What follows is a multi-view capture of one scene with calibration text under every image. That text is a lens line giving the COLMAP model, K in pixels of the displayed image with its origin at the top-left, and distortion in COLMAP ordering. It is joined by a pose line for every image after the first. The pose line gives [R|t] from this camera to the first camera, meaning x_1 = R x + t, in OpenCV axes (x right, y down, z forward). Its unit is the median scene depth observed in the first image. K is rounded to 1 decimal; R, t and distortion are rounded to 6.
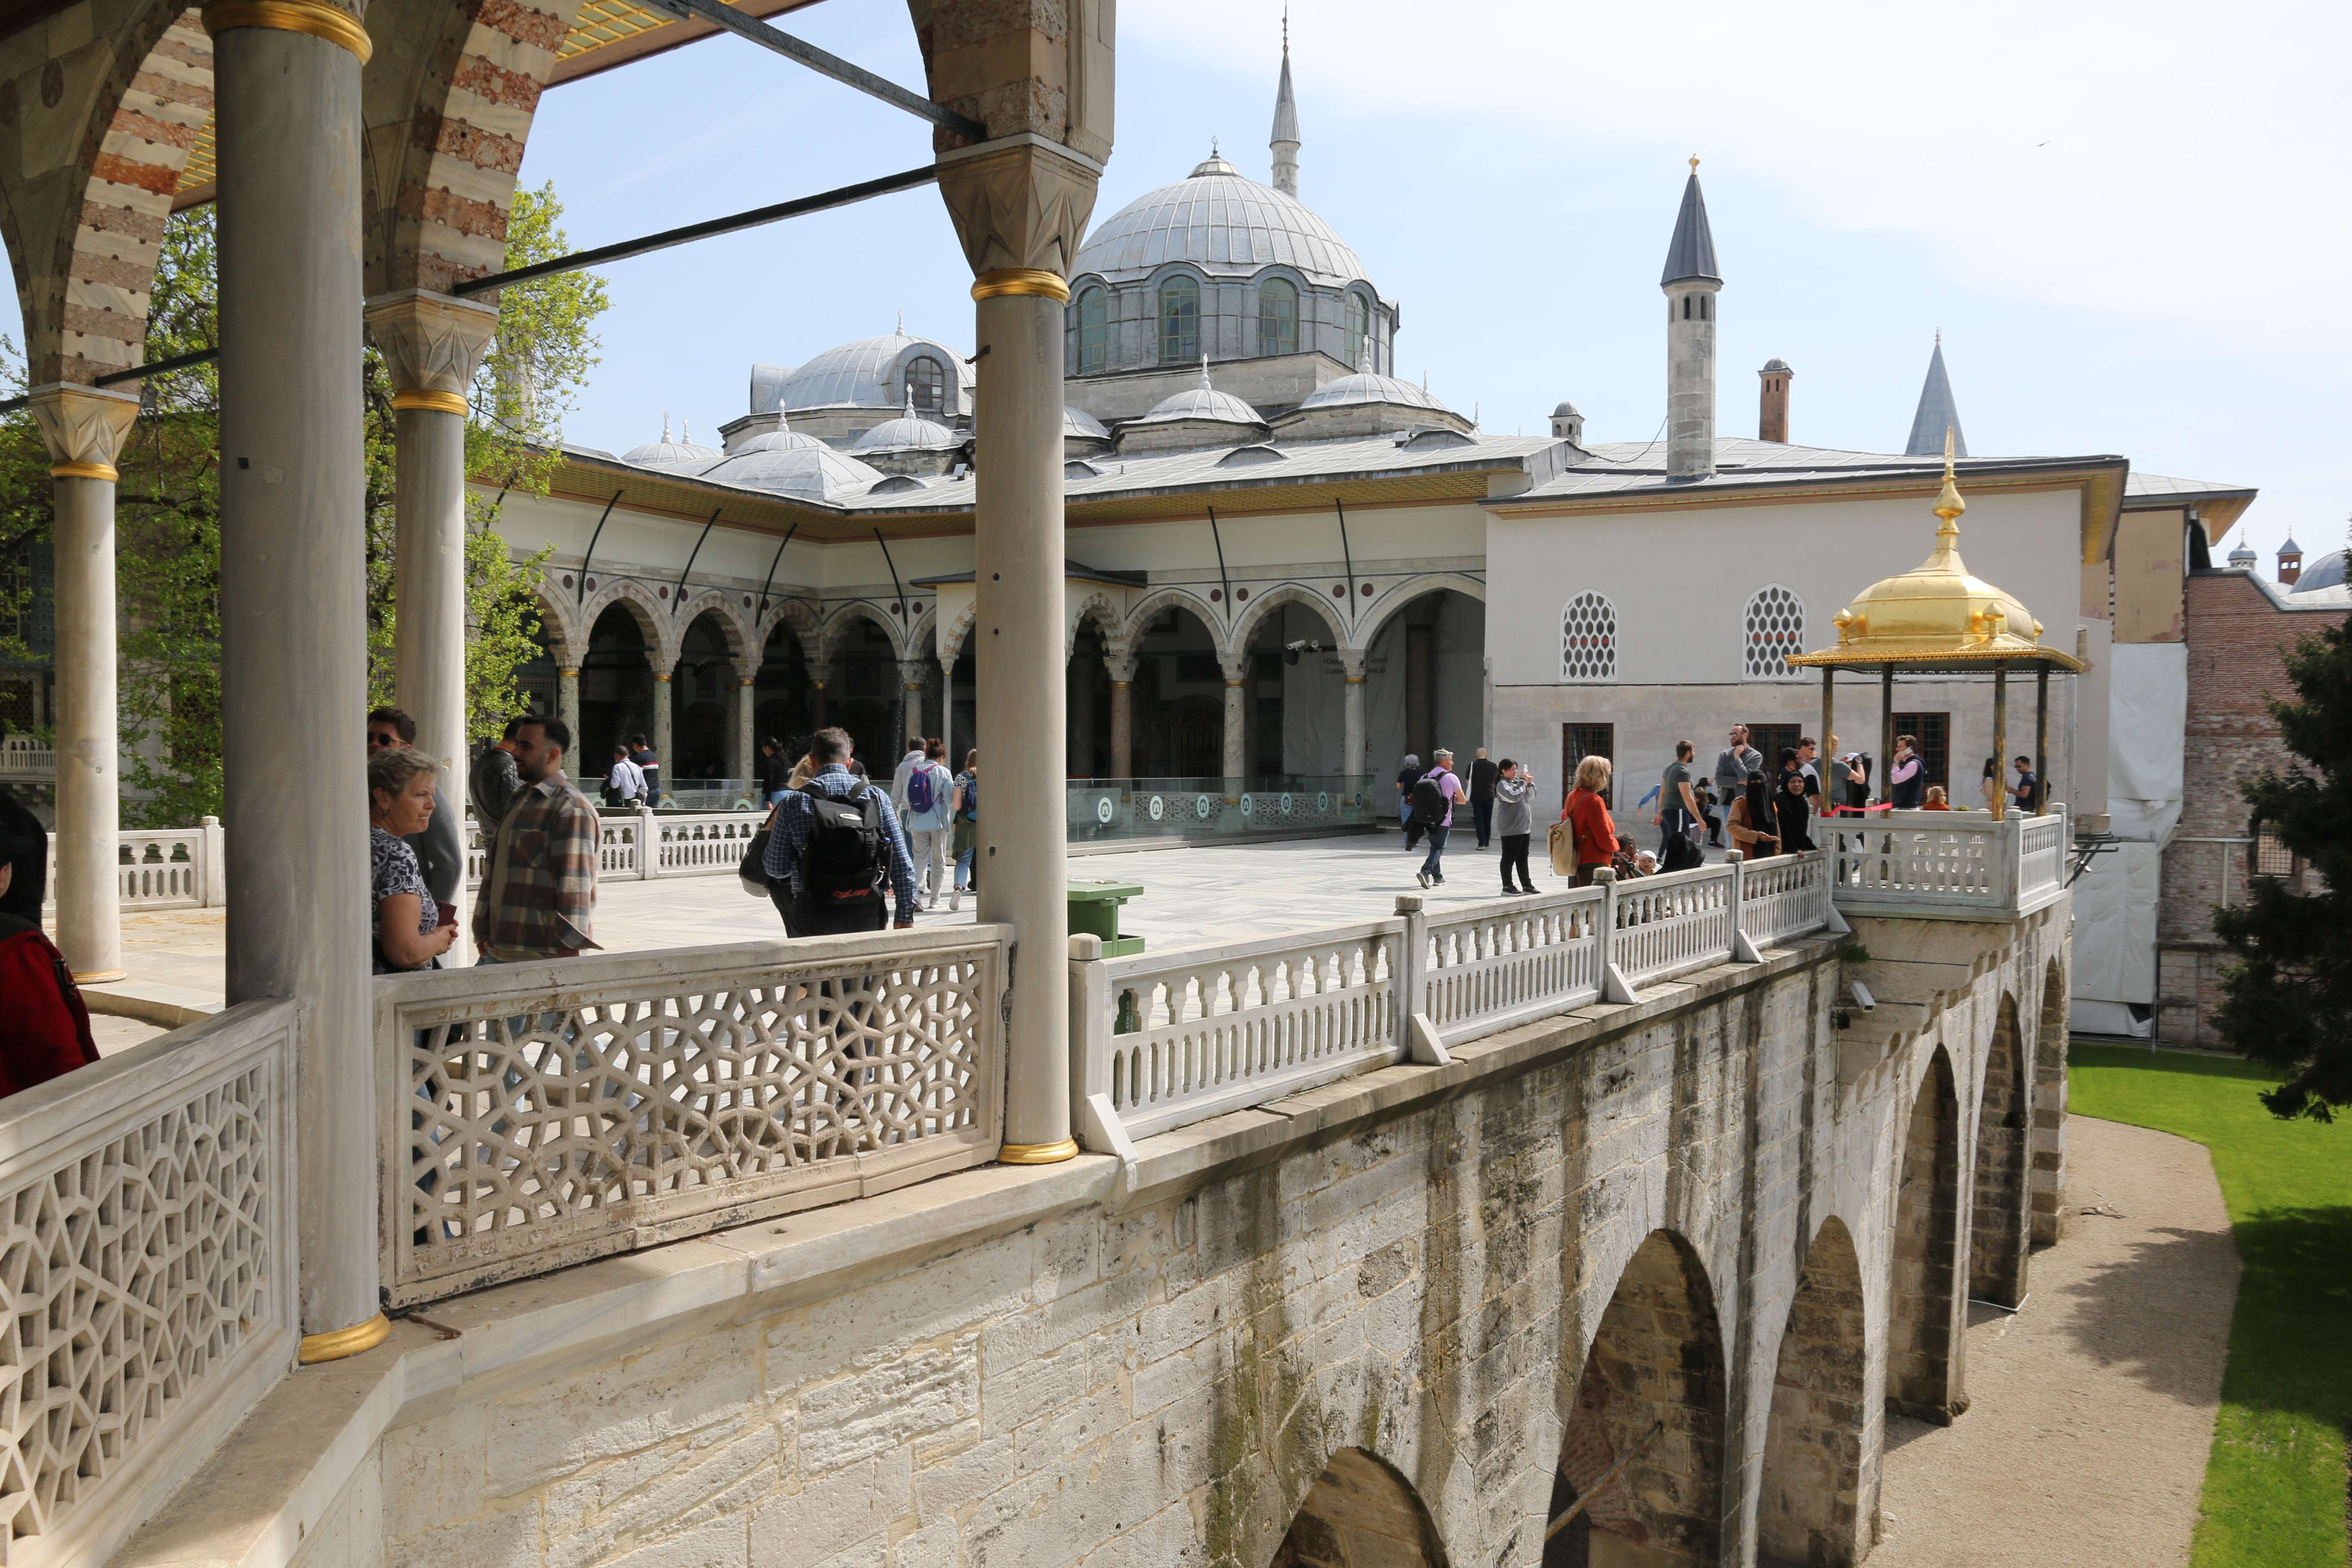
lens RADIAL K [[1801.1, 0, 1175.8], [0, 1801.1, 779.1], [0, 0, 1]] dist [-0.009653, -0.001080]
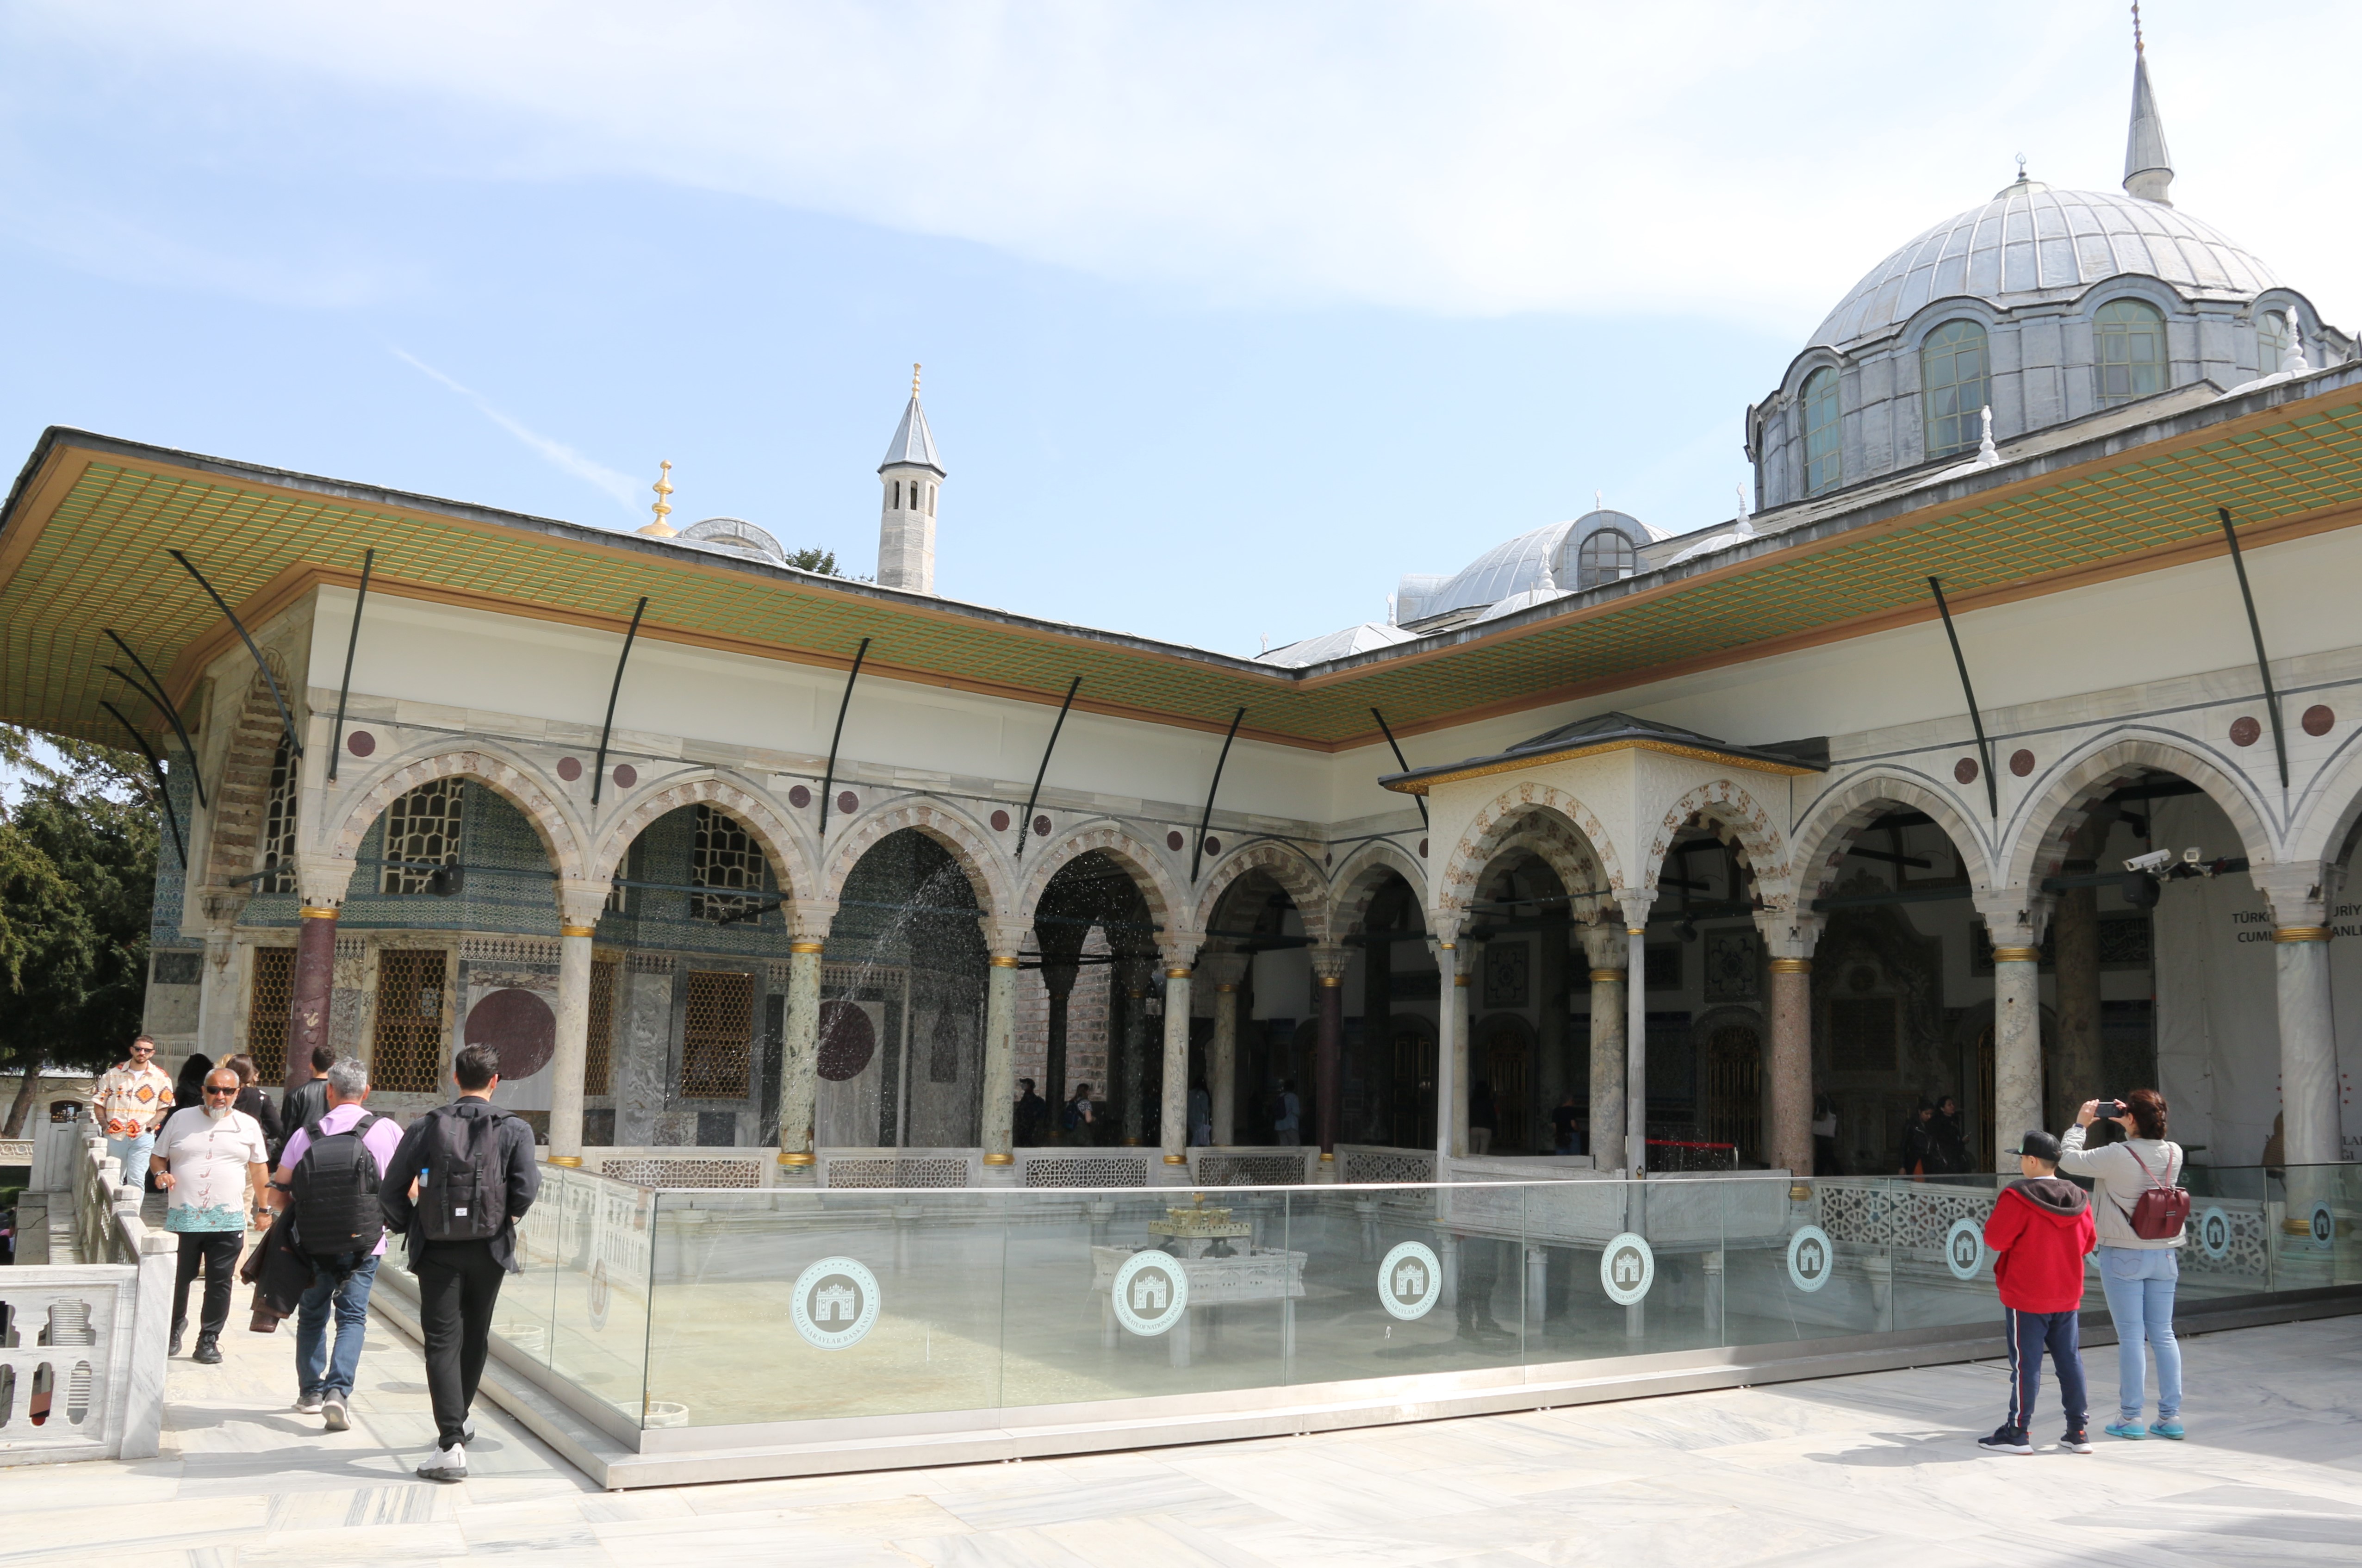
lens RADIAL K [[1896.1, 0, 1180.8], [0, 1896.1, 805.0], [0, 0, 1]] dist [-0.061193, 0.013280]
pose [[0.896186, -0.048125, -0.441060, 0.053559], [-0.025081, 0.987015, -0.158657, -0.008379], [0.442968, 0.153249, 0.883342, 0.457218]]
